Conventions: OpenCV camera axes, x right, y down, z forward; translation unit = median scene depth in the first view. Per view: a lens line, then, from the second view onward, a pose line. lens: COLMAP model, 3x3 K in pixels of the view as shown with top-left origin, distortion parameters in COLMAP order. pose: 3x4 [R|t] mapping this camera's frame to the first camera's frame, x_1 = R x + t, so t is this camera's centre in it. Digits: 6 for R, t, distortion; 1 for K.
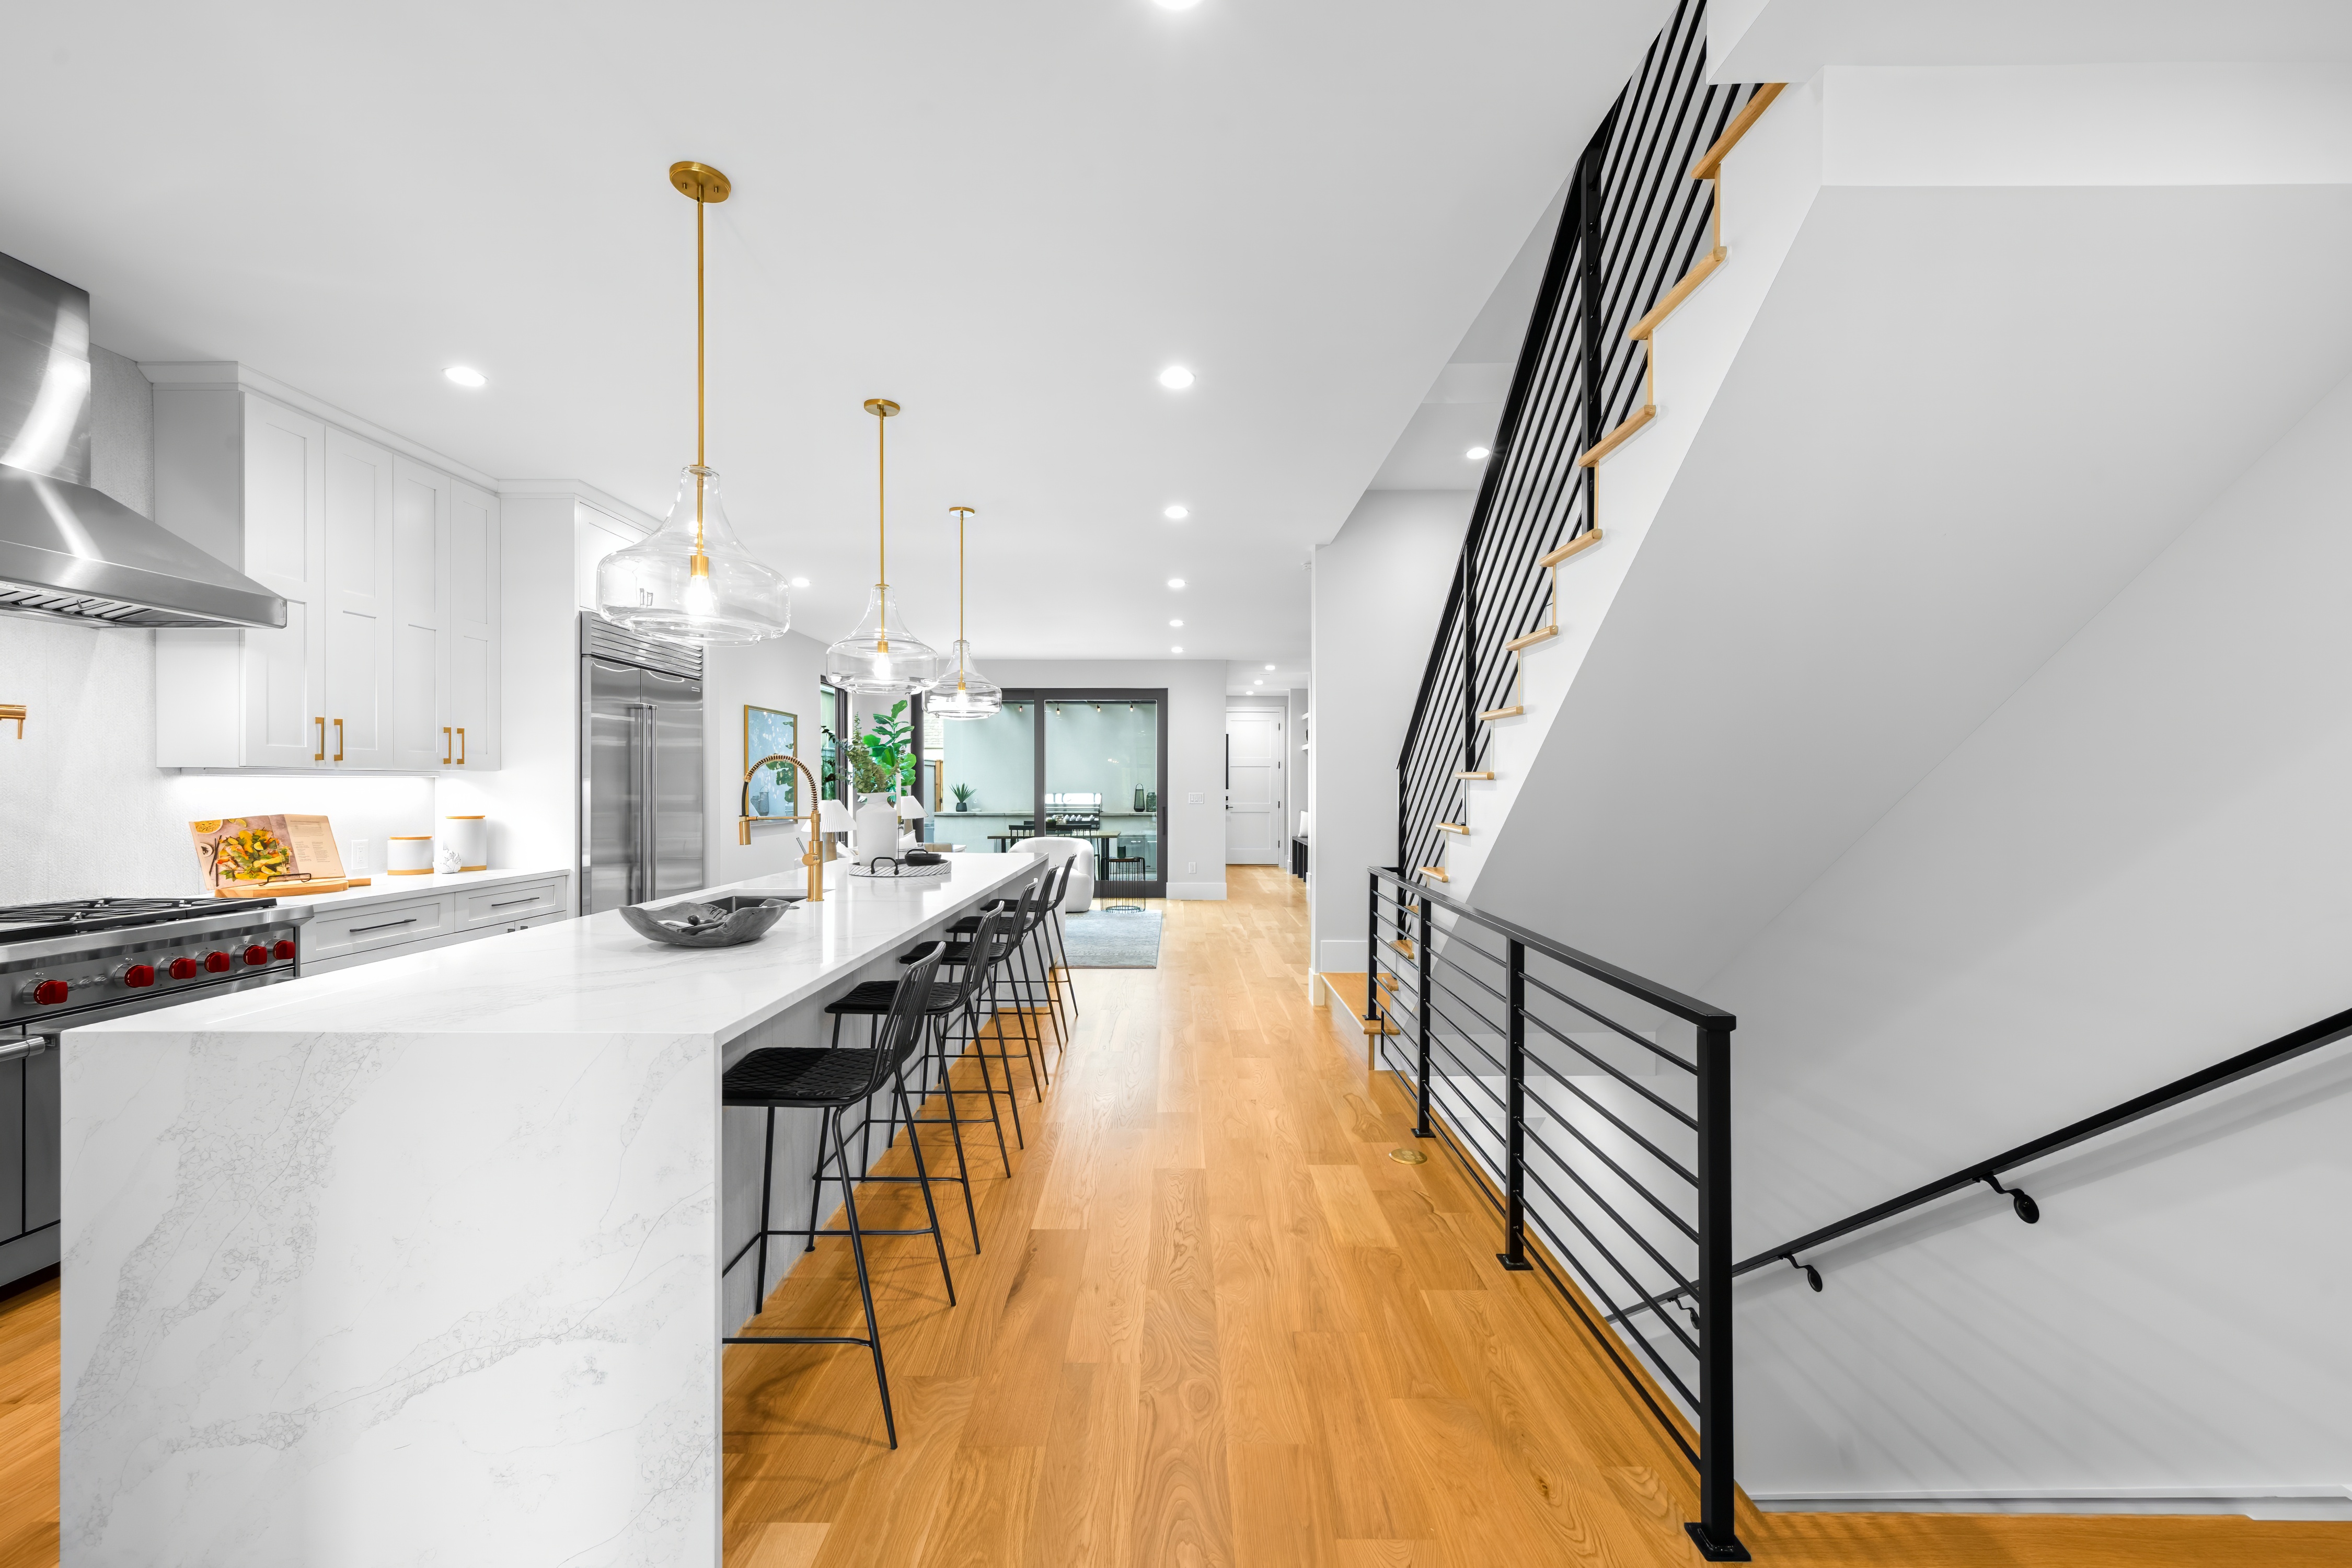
lens RADIAL K [[980.9, 0, 1184.9], [0, 980.9, 794.0], [0, 0, 1]] dist [-0.002453, -0.000424]
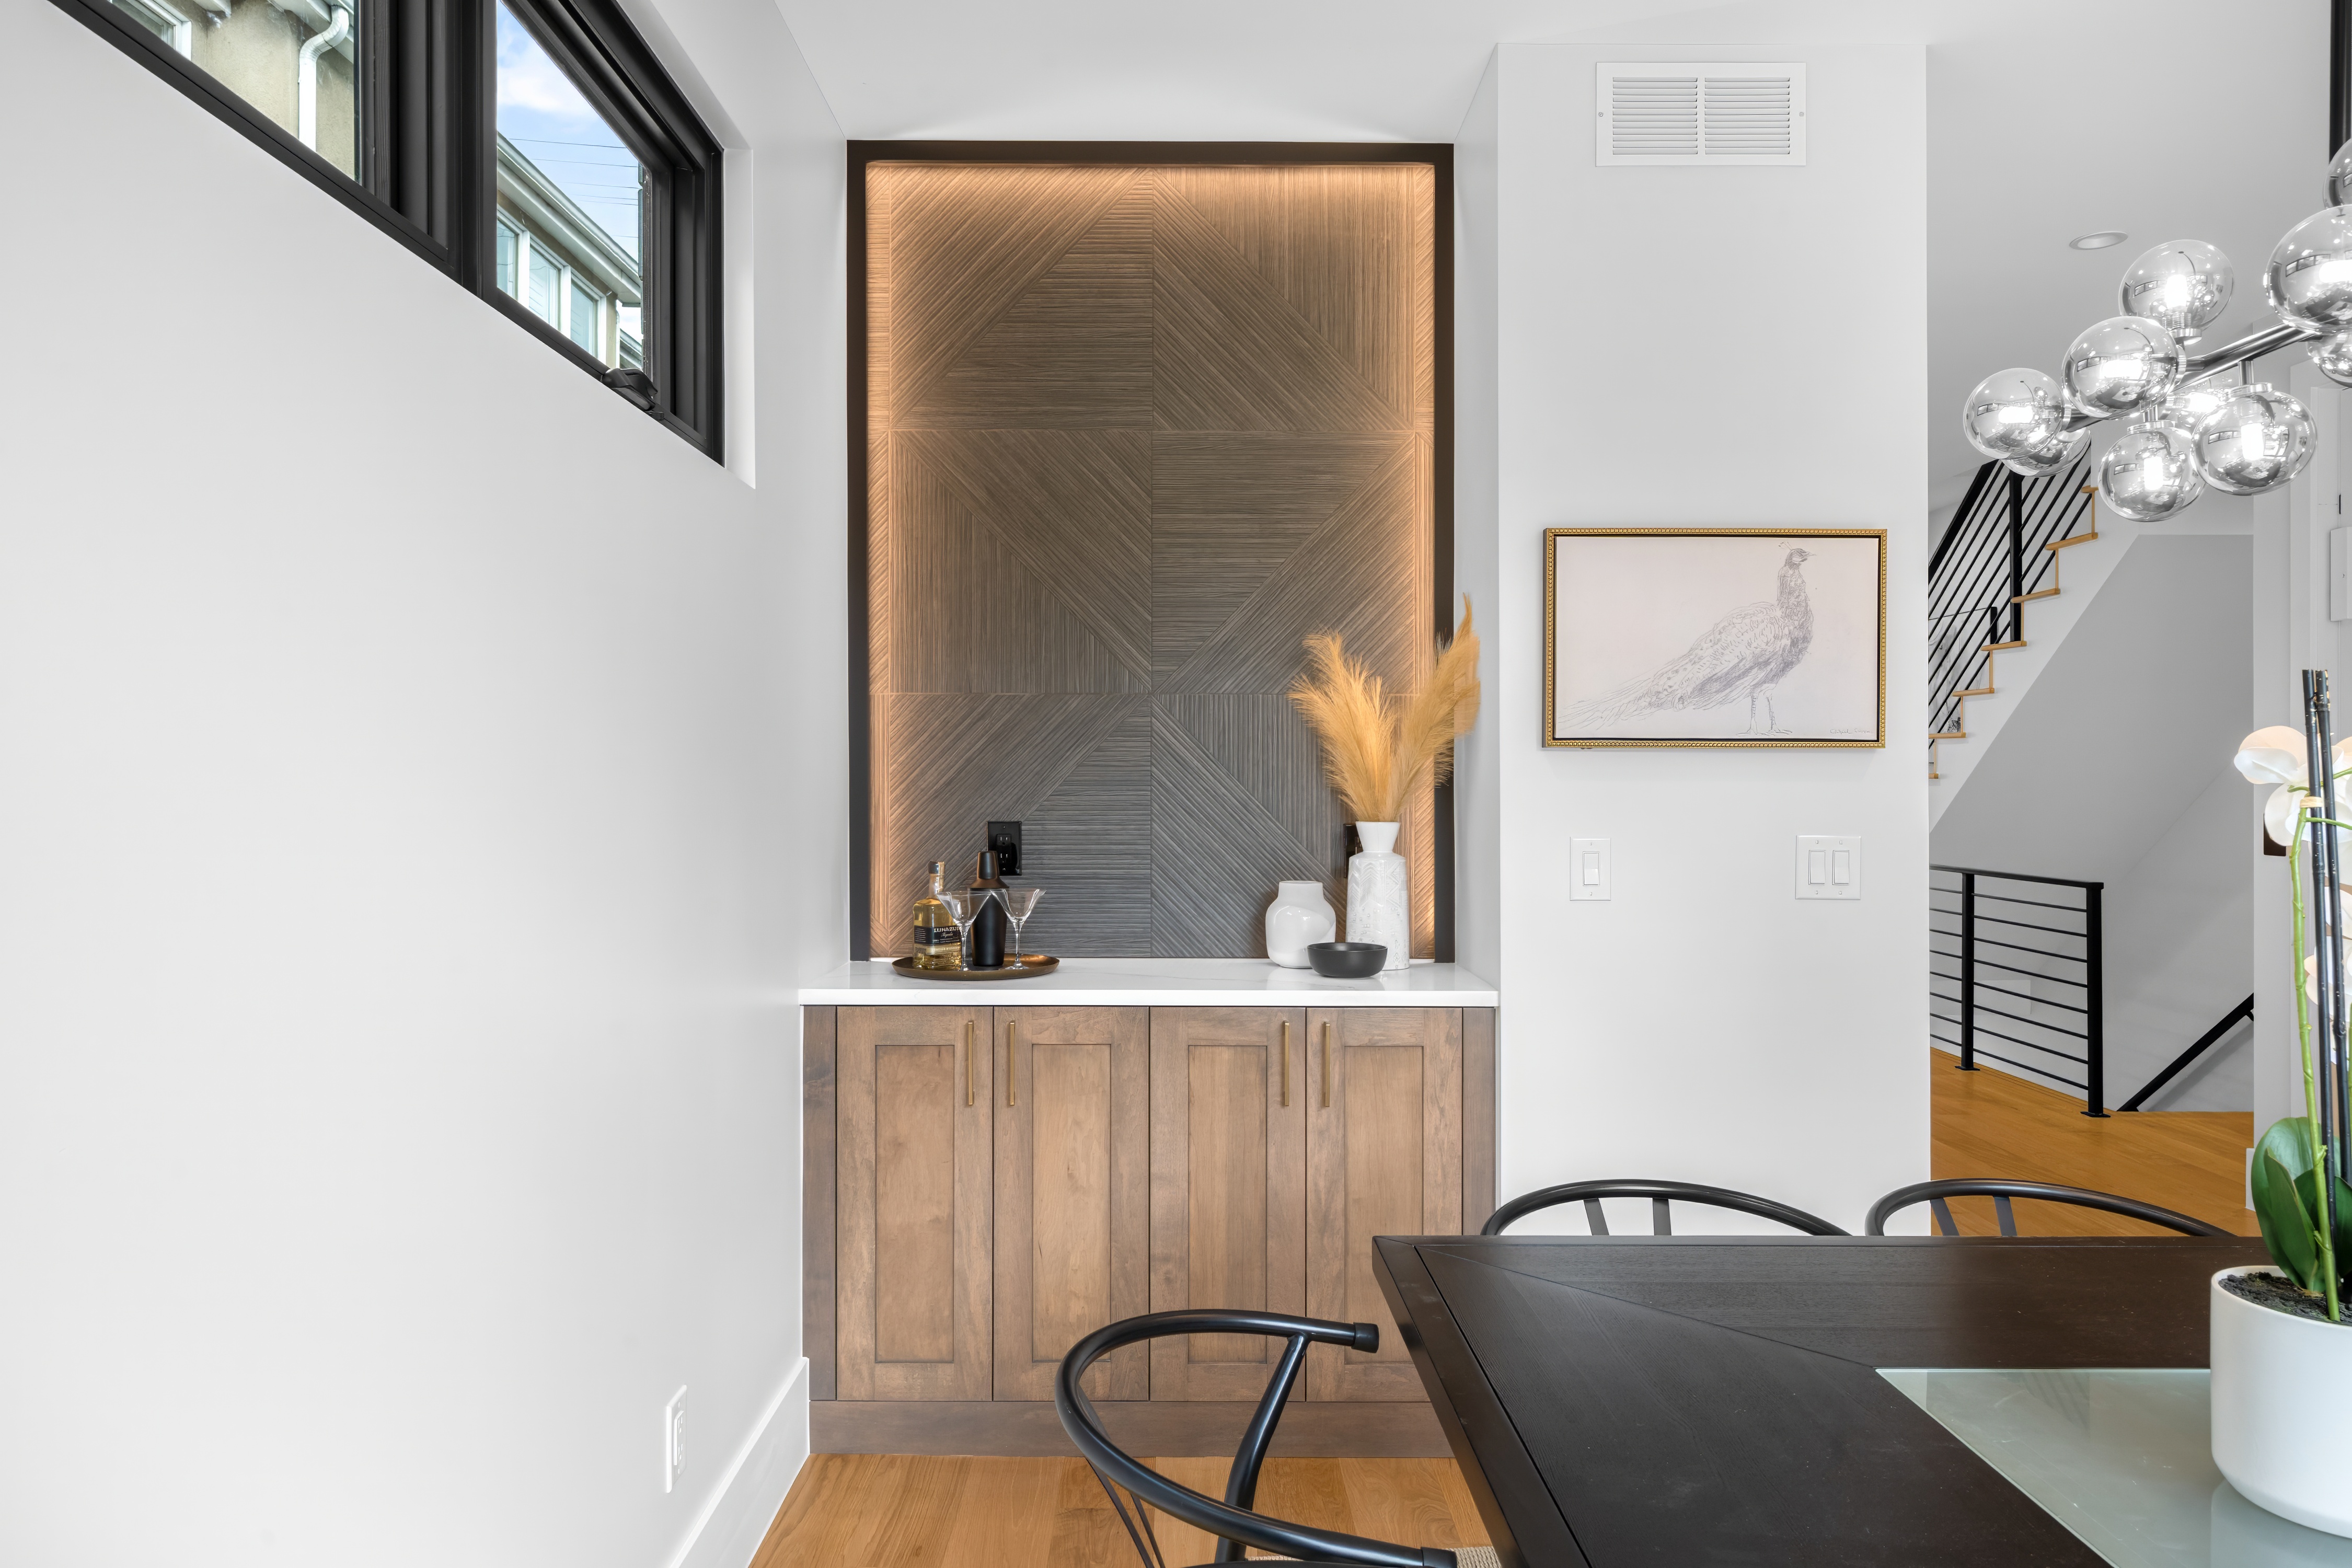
lens RADIAL K [[1532.3, 0, 1182.5], [0, 1532.3, 787.0], [0, 0, 1]] dist [0.003811, -0.000985]
pose [[0.999994, 0.003401, 0.000992, -0.251438], [-0.003398, 0.999987, -0.003688, 0.003181], [-0.001005, 0.003684, 0.999993, -0.407553]]
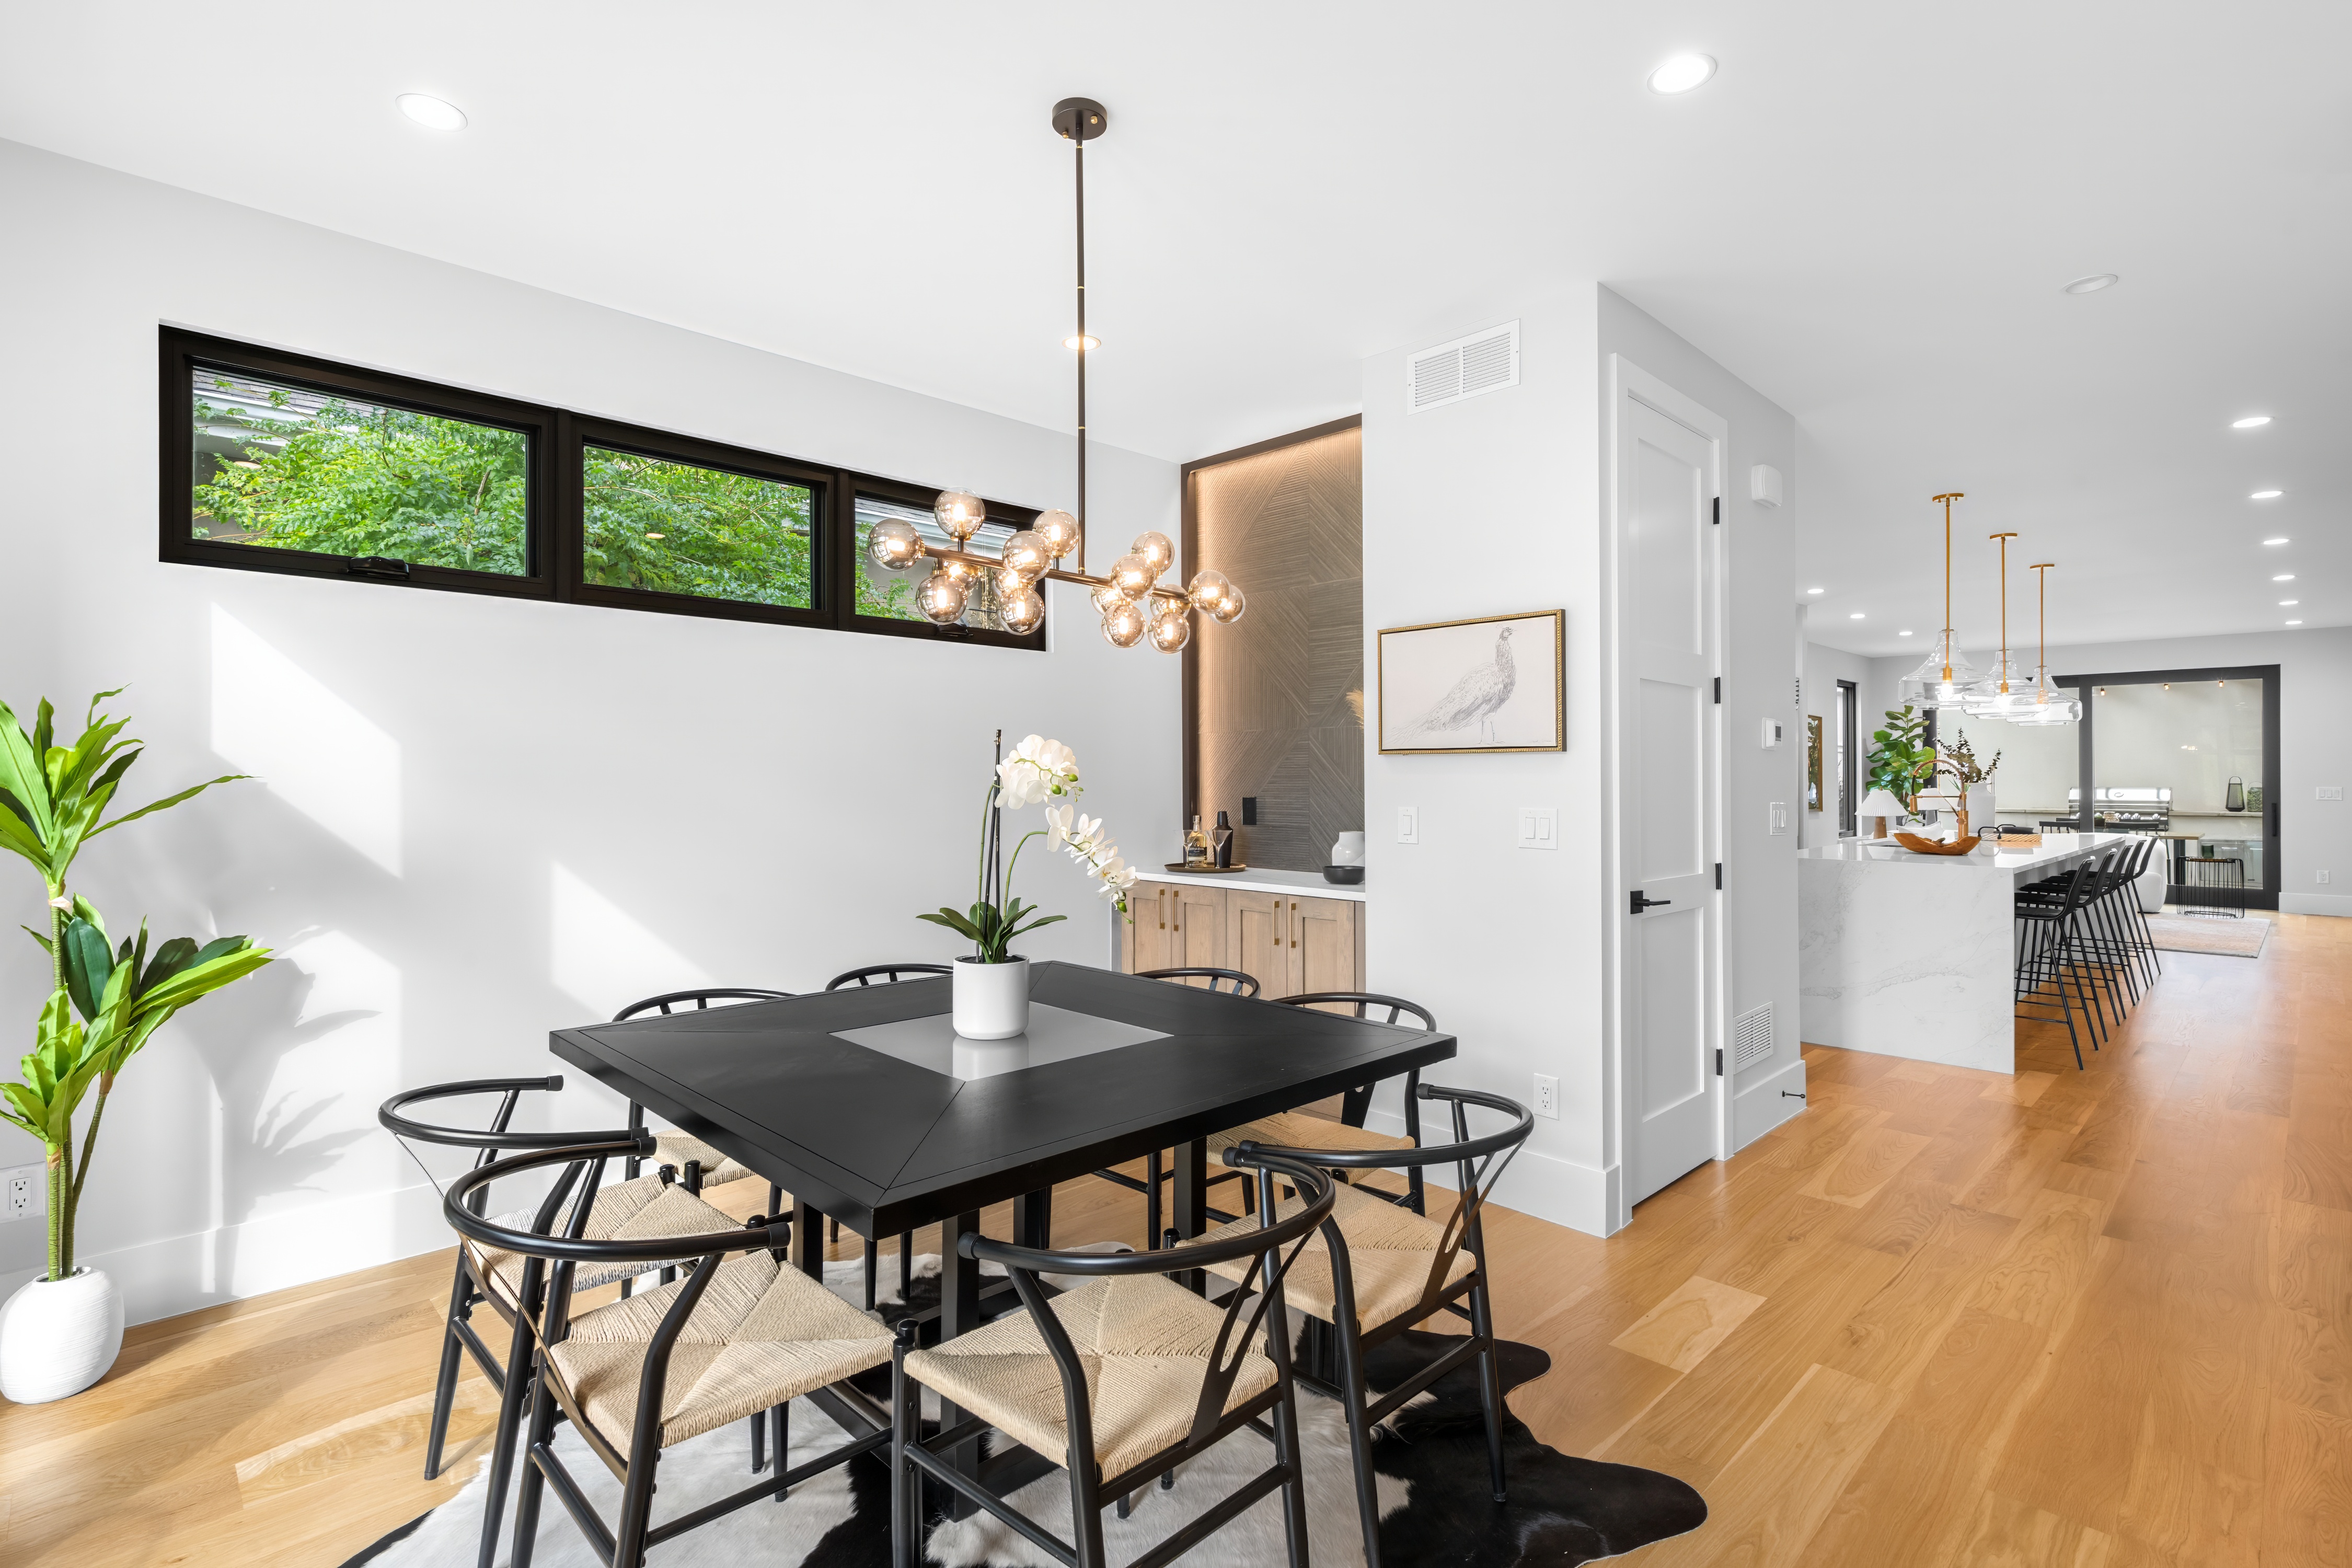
lens RADIAL K [[1117.6, 0, 1159.8], [0, 1117.6, 785.2], [0, 0, 1]] dist [0.006491, 0.001119]
pose [[0.690653, 0.005277, -0.723167, 0.019021], [-0.007709, 0.999970, -0.000065, 0.004944], [0.723145, 0.005620, 0.690674, -0.425364]]
